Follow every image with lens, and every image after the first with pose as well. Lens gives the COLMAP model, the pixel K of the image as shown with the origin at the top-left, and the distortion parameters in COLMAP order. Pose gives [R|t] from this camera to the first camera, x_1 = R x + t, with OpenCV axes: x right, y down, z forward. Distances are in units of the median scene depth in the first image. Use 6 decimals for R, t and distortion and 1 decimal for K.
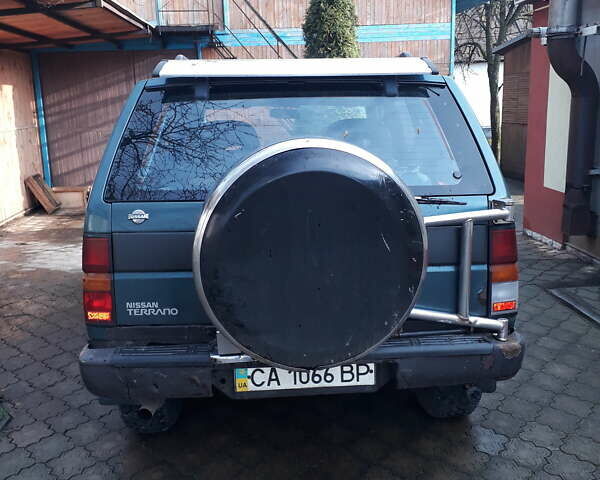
lens RADIAL K [[652.6, 0, 300.0], [0, 652.6, 240.0], [0, 0, 1]] dist [0.108356, -0.000185]
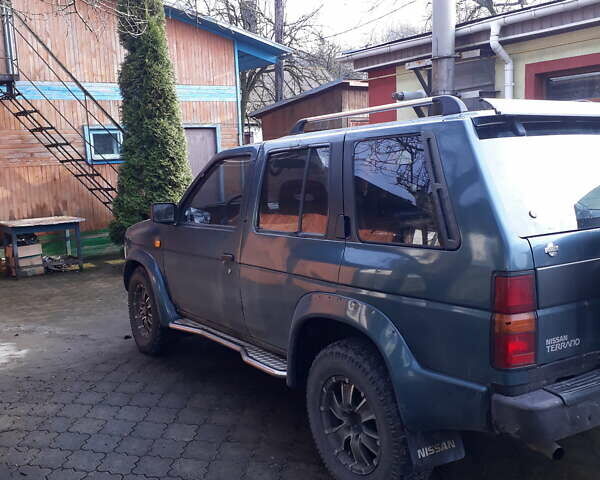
lens RADIAL K [[665.1, 0, 264.7], [0, 665.1, 239.8], [0, 0, 1]] dist [0.170574, -0.474385]
pose [[0.862754, -0.073742, 0.500218, -0.507323], [0.123812, 0.990001, -0.067599, -0.015005], [-0.490231, 0.120254, 0.863257, 0.156651]]
